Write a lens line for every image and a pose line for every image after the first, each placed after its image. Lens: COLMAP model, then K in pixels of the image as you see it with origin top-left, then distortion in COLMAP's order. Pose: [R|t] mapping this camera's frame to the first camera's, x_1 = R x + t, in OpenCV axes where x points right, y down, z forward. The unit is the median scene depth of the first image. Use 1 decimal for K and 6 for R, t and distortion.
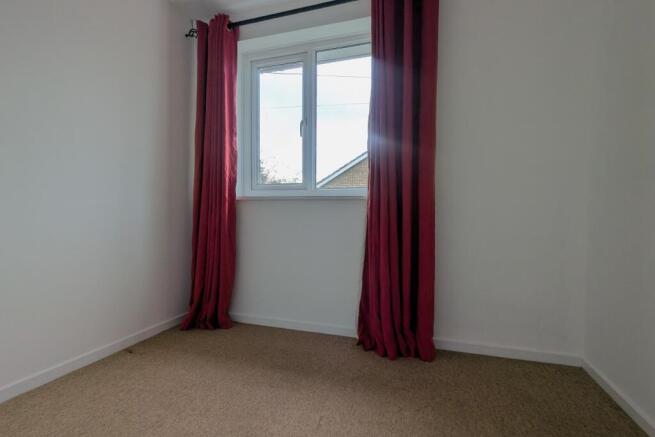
lens RADIAL K [[336.9, 0, 327.5], [0, 336.9, 218.5], [0, 0, 1]] dist [0.046089, 0.000079]
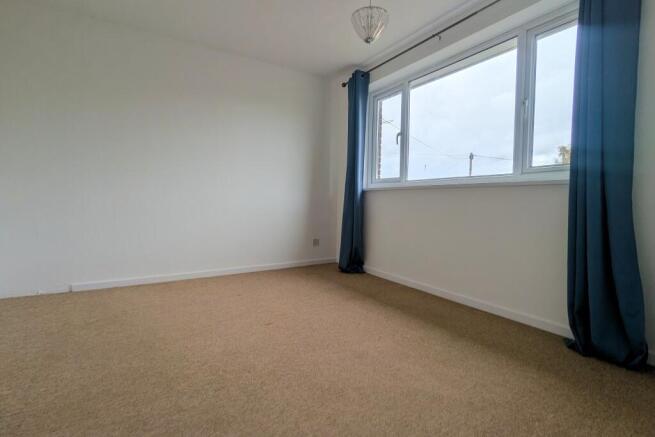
lens RADIAL K [[311.1, 0, 327.5], [0, 311.1, 218.5], [0, 0, 1]] dist [0.000275, 0.000331]
pose [[0.765491, 0.039112, -0.642257, 0.493640], [-0.011191, 0.998809, 0.047488, 0.004613], [0.643349, -0.029165, 0.765017, -0.166172]]
